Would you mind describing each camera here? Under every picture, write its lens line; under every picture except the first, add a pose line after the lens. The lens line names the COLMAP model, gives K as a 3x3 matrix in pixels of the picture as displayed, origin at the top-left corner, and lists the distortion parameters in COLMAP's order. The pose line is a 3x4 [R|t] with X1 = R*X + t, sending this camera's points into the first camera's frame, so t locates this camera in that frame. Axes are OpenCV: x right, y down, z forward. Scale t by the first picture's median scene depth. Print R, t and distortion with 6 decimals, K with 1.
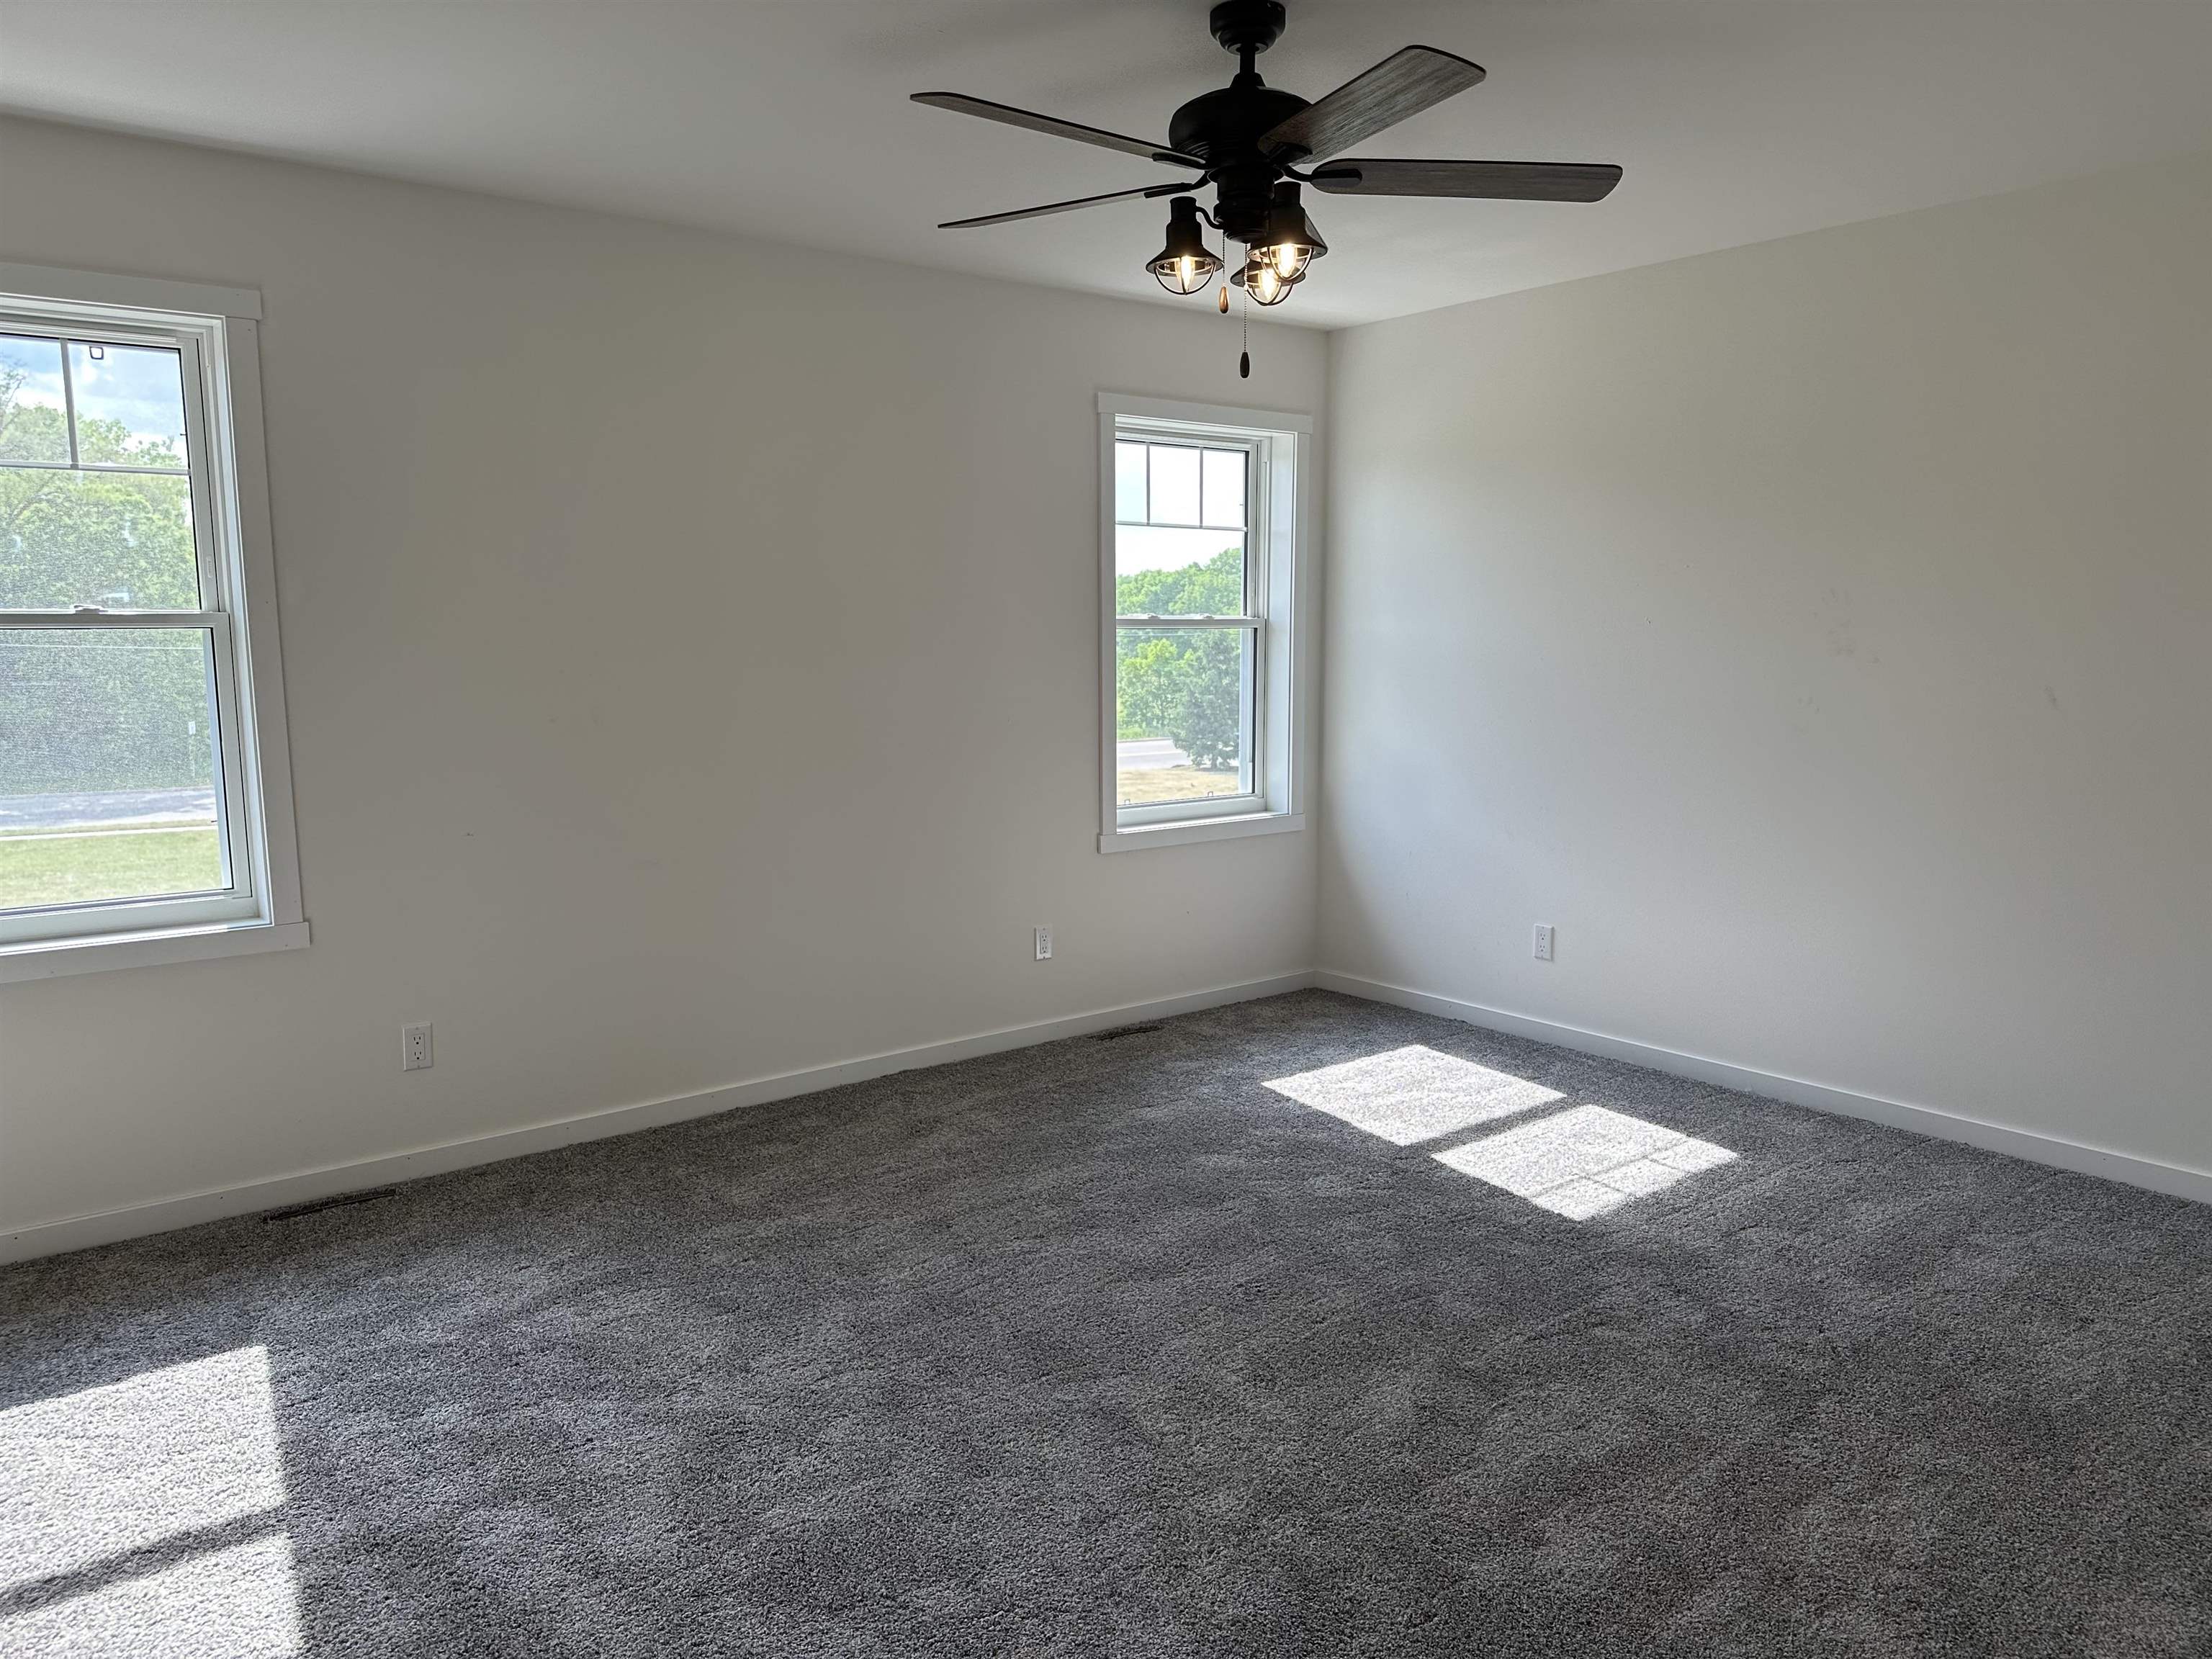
lens RADIAL K [[1552.2, 0, 1098.3], [0, 1552.2, 828.7], [0, 0, 1]] dist [0.149472, -0.215364]
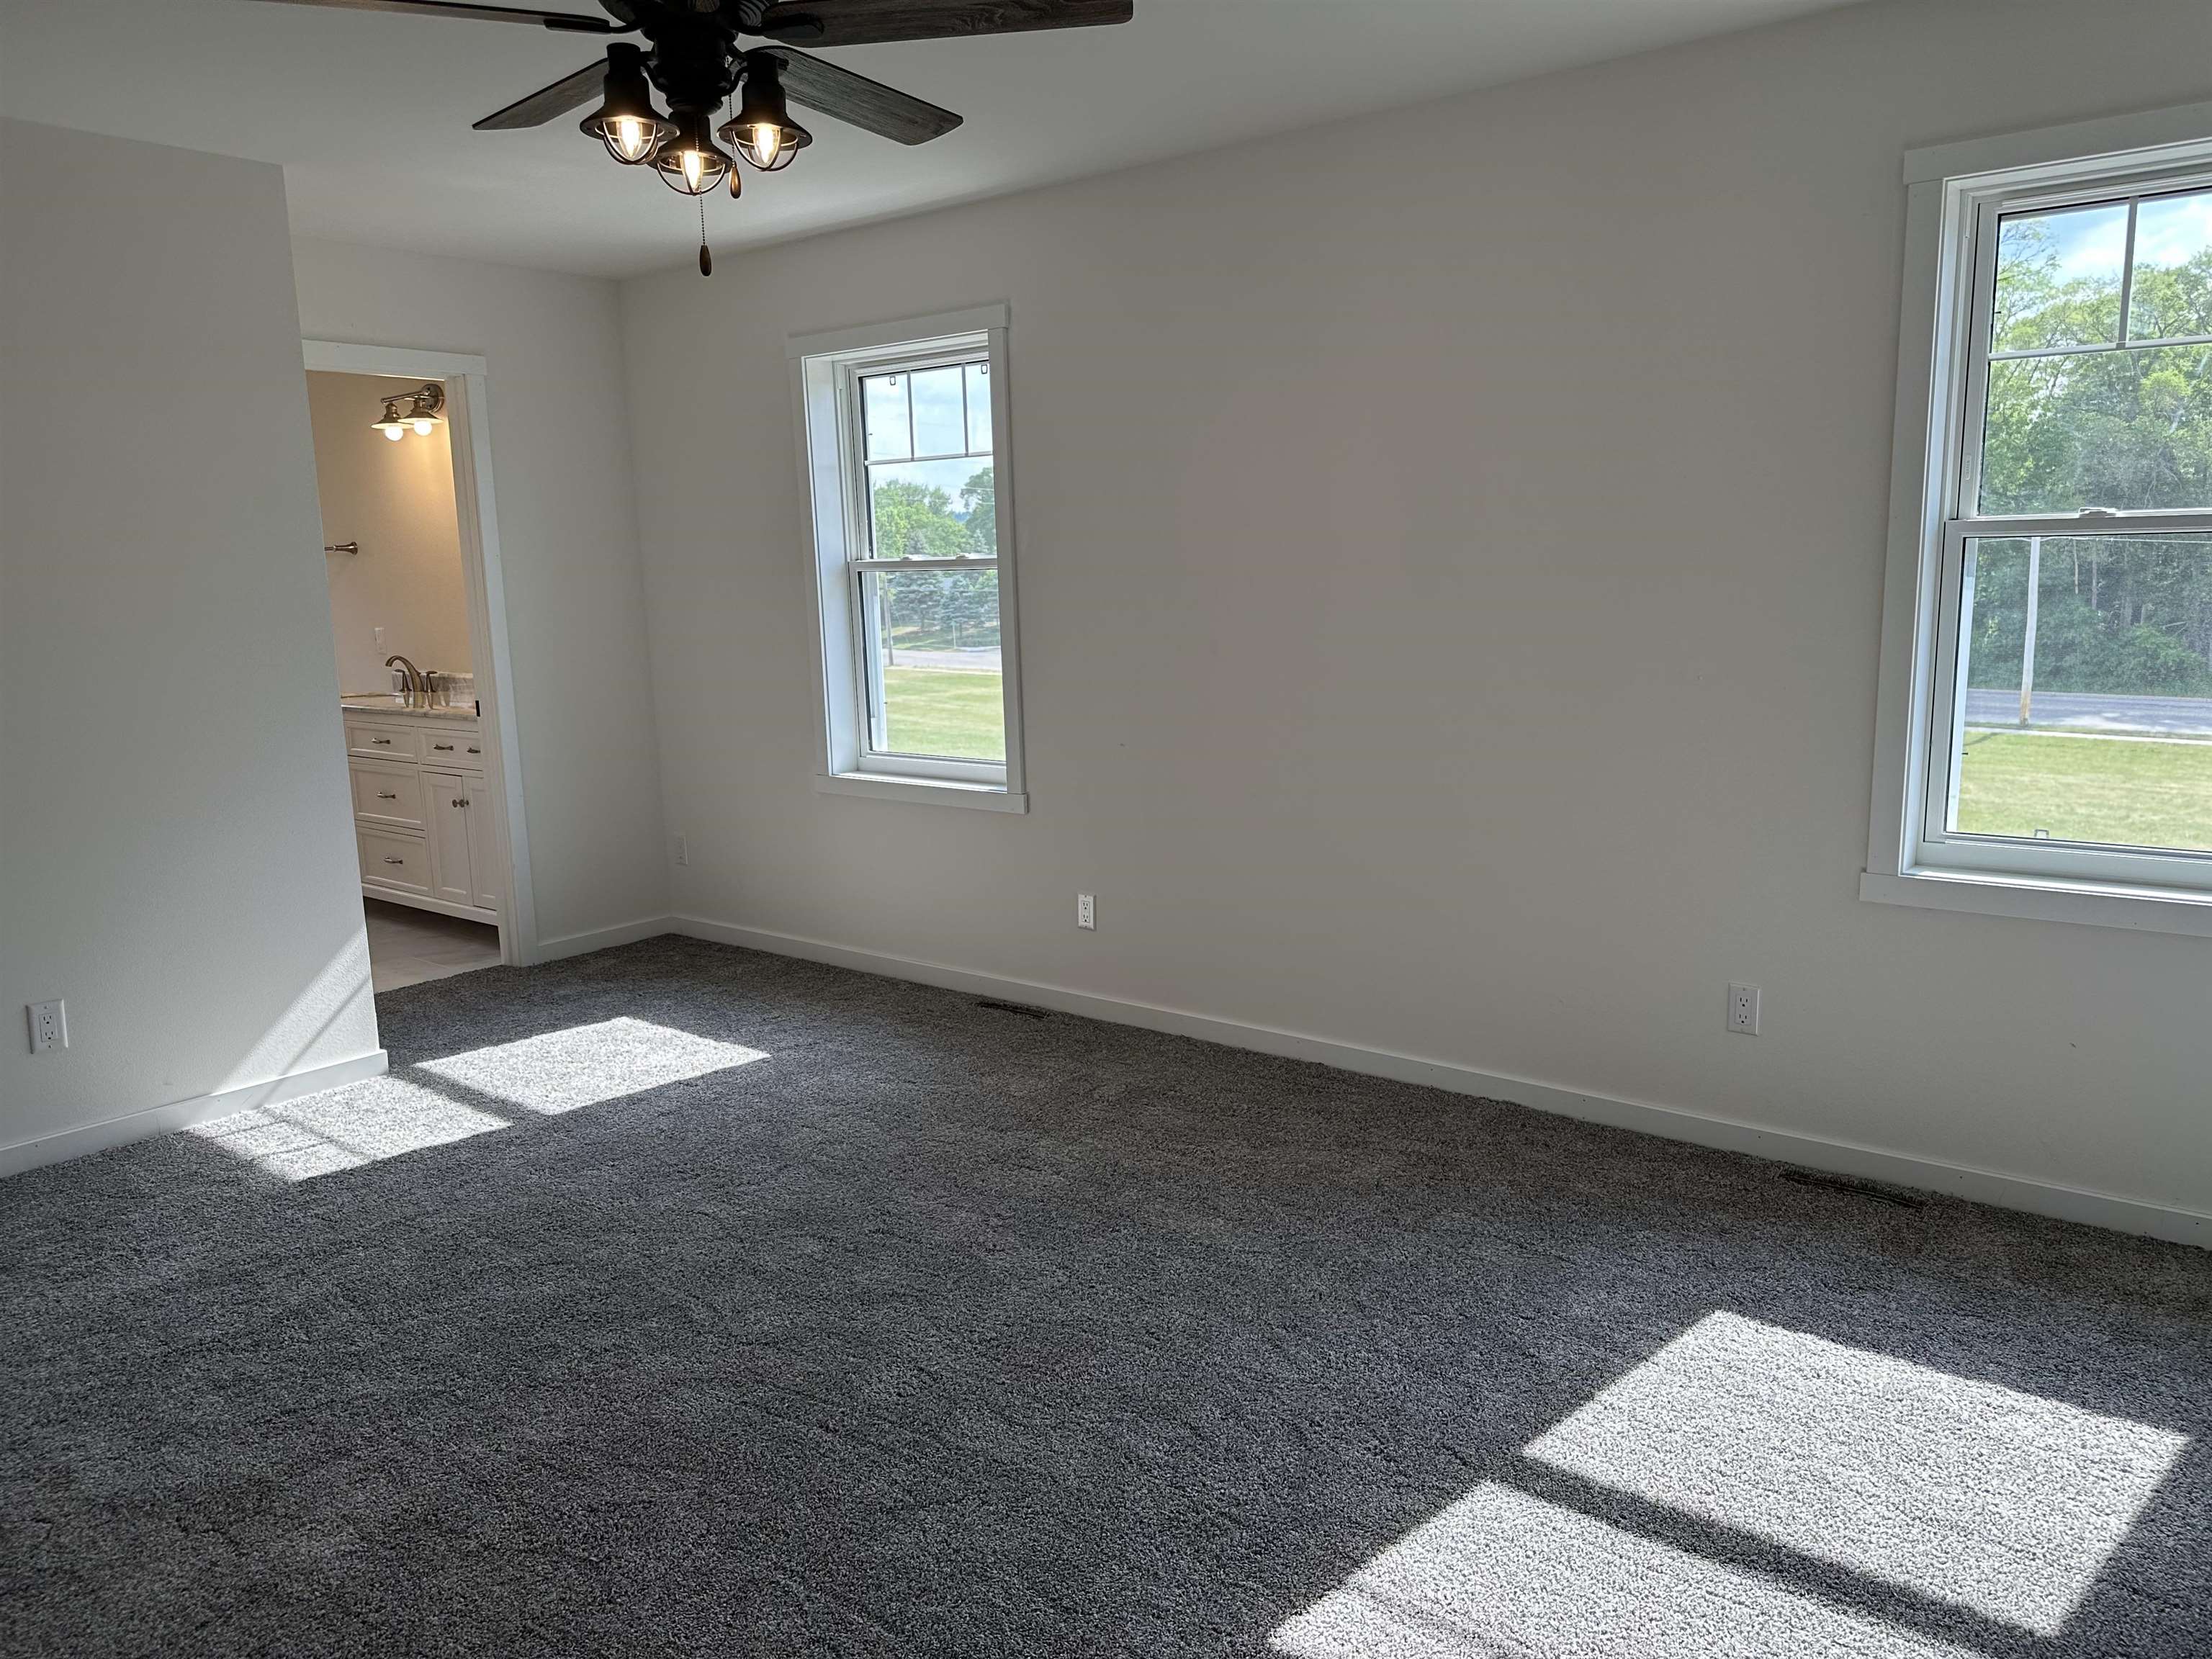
lens RADIAL K [[1552.2, 0, 1098.3], [0, 1552.2, 828.7], [0, 0, 1]] dist [0.149472, -0.215364]
pose [[0.225783, 0.163765, -0.960314, 0.680511], [-0.096181, 0.984700, 0.145311, -0.095921], [0.969418, 0.059555, 0.238079, 0.683416]]
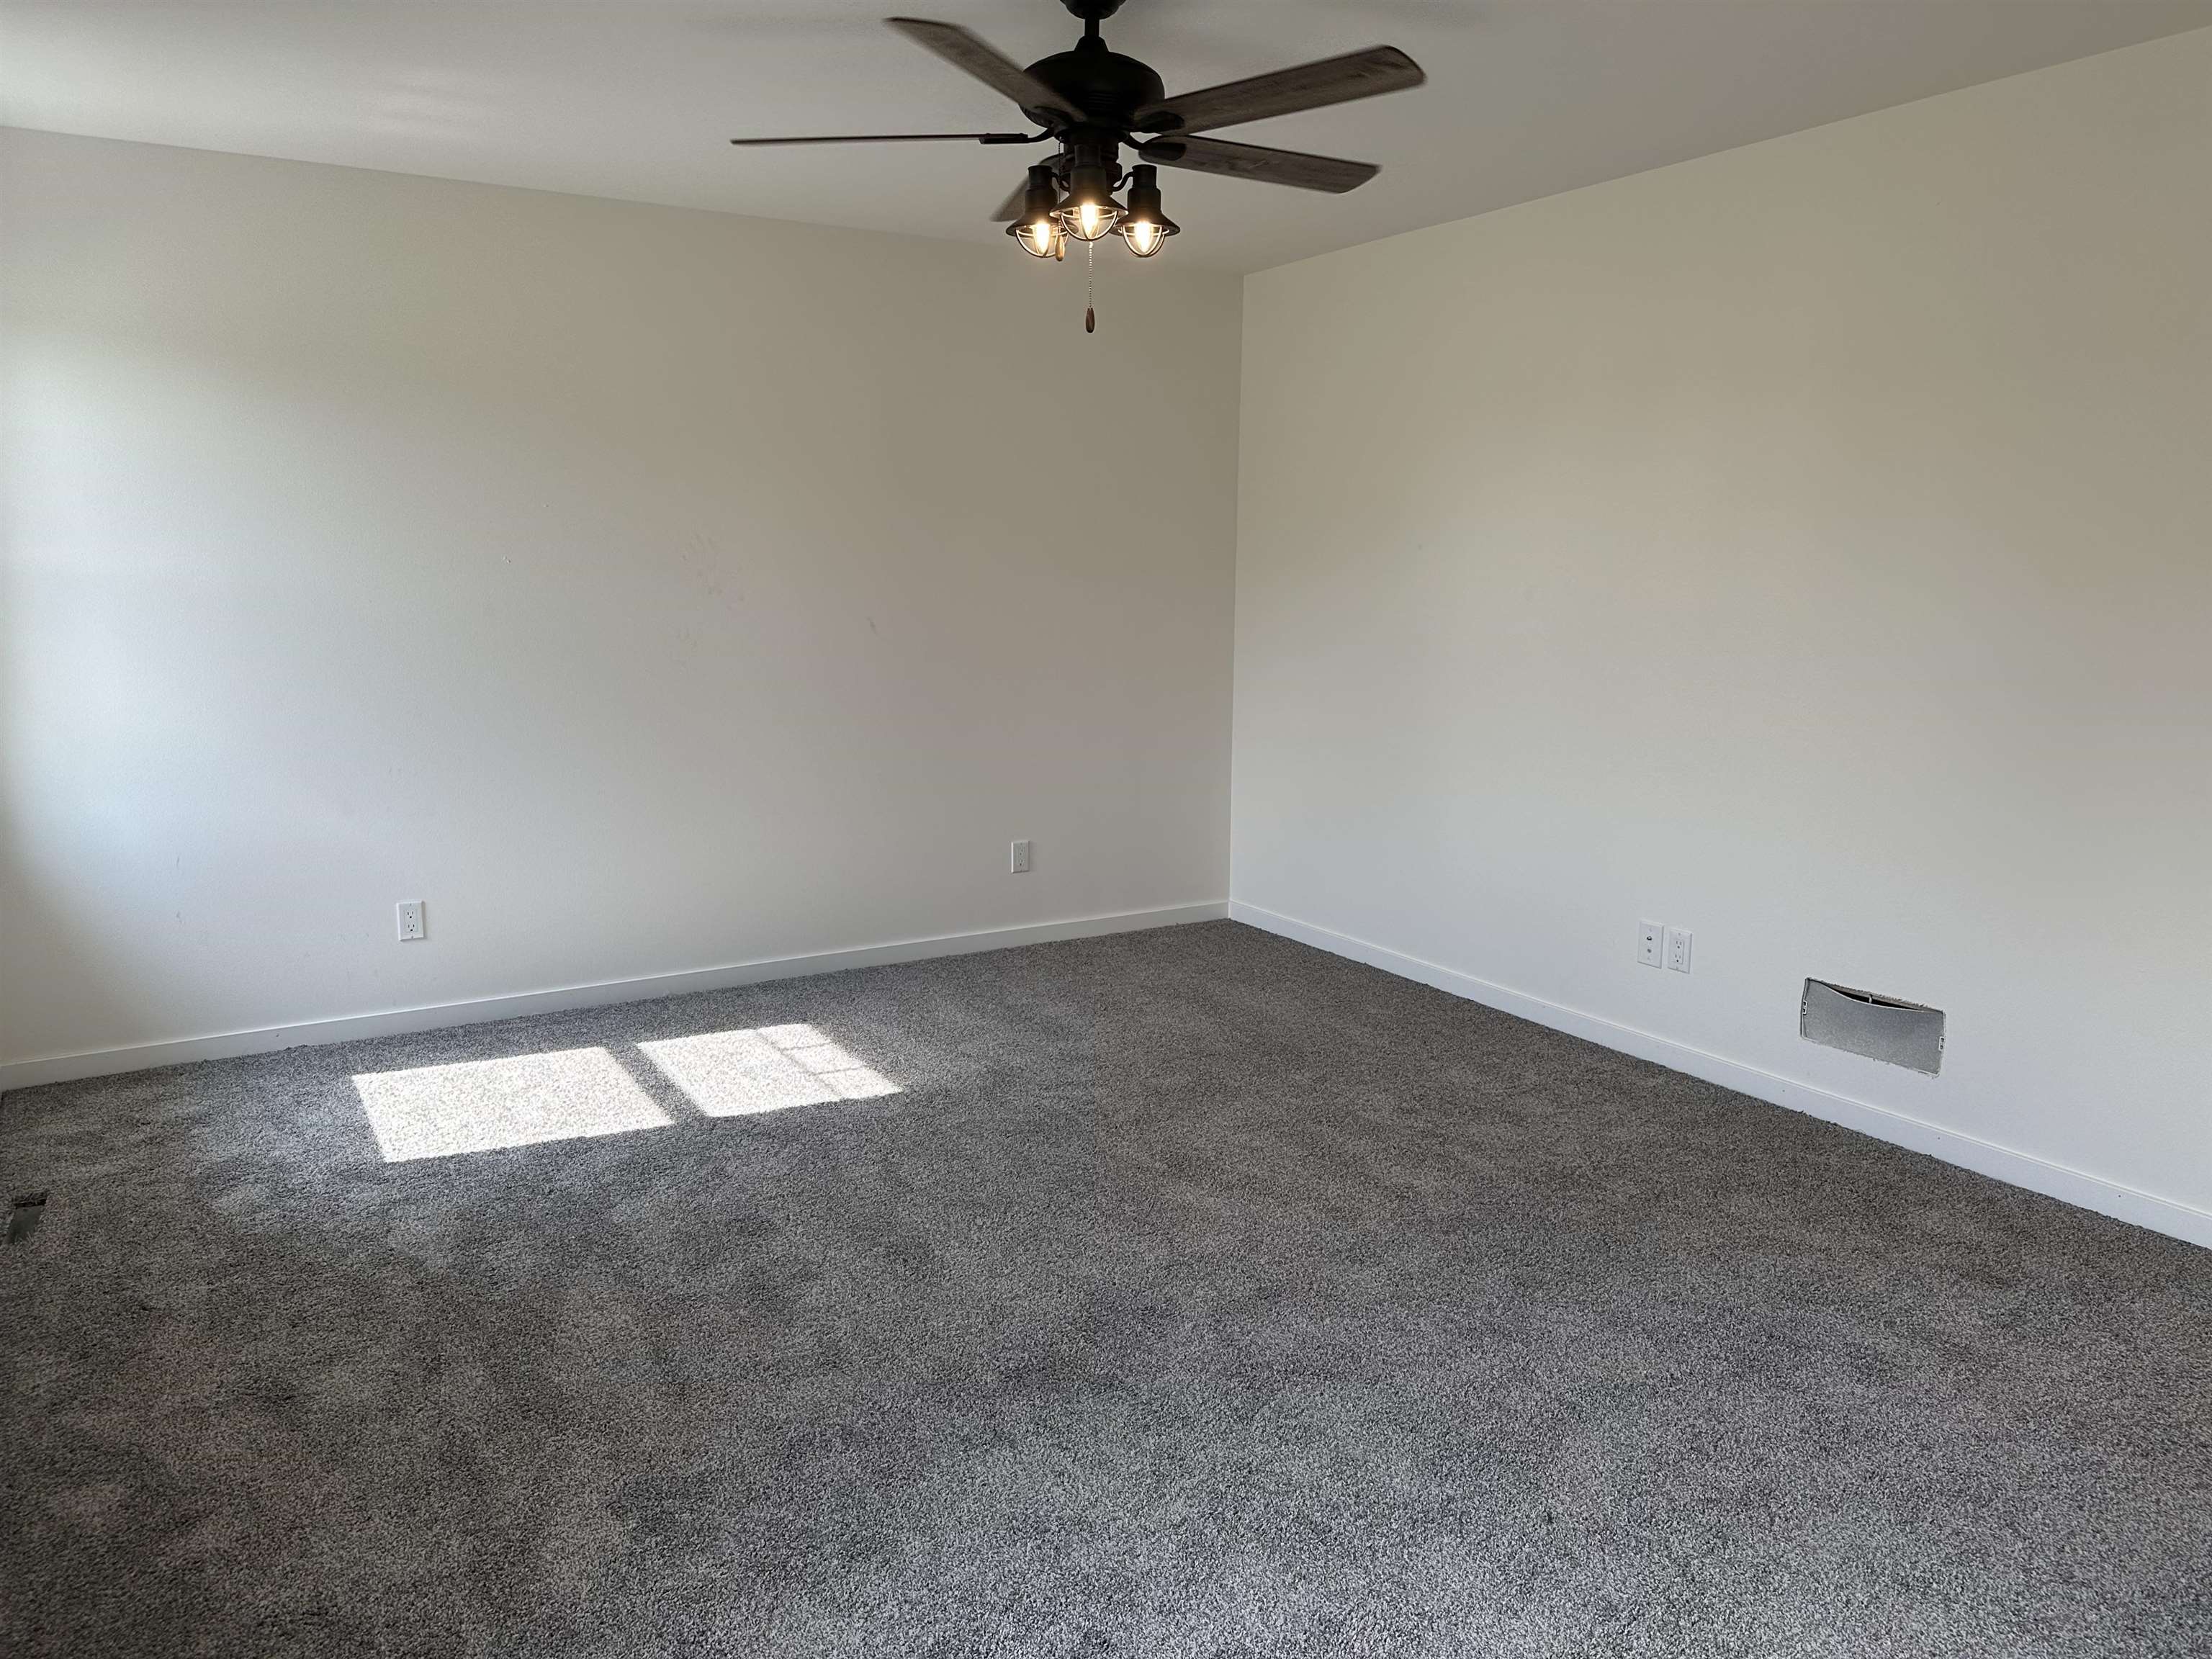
lens RADIAL K [[1552.2, 0, 1098.3], [0, 1552.2, 828.7], [0, 0, 1]] dist [0.149472, -0.215364]
pose [[0.132353, -0.164093, 0.977526, -0.652807], [0.123993, 0.981196, 0.147920, -0.077936], [-0.983417, 0.101629, 0.150211, 0.581499]]
